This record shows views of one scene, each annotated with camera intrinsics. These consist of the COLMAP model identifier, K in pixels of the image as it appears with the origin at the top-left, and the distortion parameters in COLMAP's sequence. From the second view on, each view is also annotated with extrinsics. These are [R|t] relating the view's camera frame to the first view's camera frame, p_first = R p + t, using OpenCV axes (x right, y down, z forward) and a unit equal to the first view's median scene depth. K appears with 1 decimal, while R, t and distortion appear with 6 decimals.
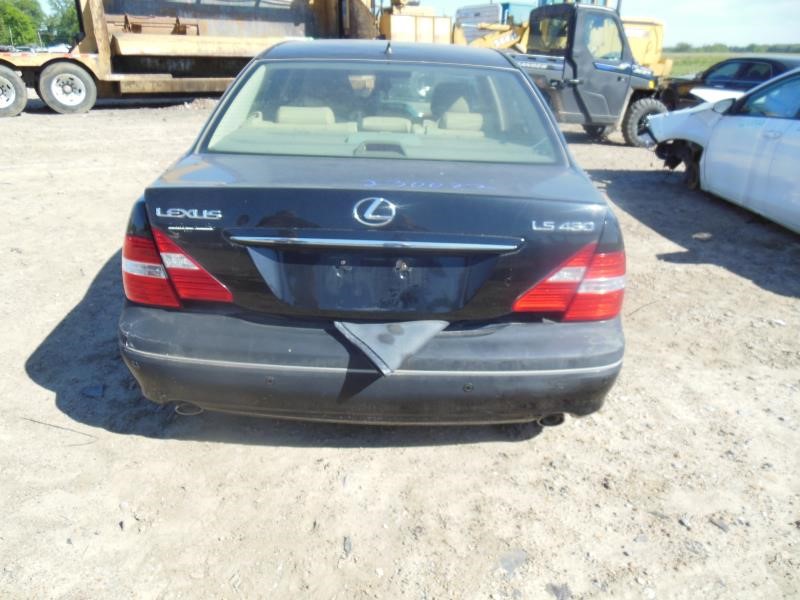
lens RADIAL K [[604.1, 0, 398.0], [0, 604.1, 303.3], [0, 0, 1]] dist [-0.058134, 0.094546]
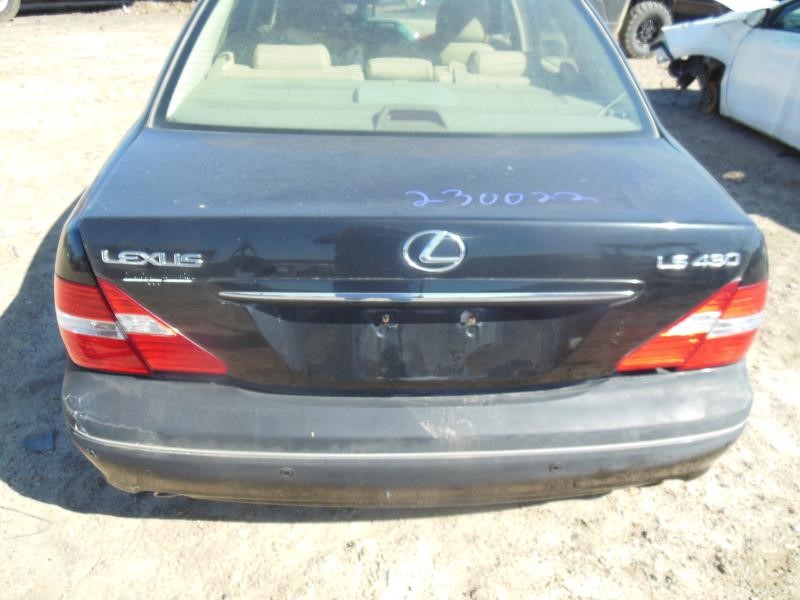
lens RADIAL K [[595.6, 0, 397.3], [0, 595.6, 302.5], [0, 0, 1]] dist [0.001439, -0.003032]
pose [[0.997925, -0.034409, 0.054415, -0.098402], [0.025857, 0.988241, 0.150700, -0.156516], [-0.058961, -0.148981, 0.987081, 0.279177]]
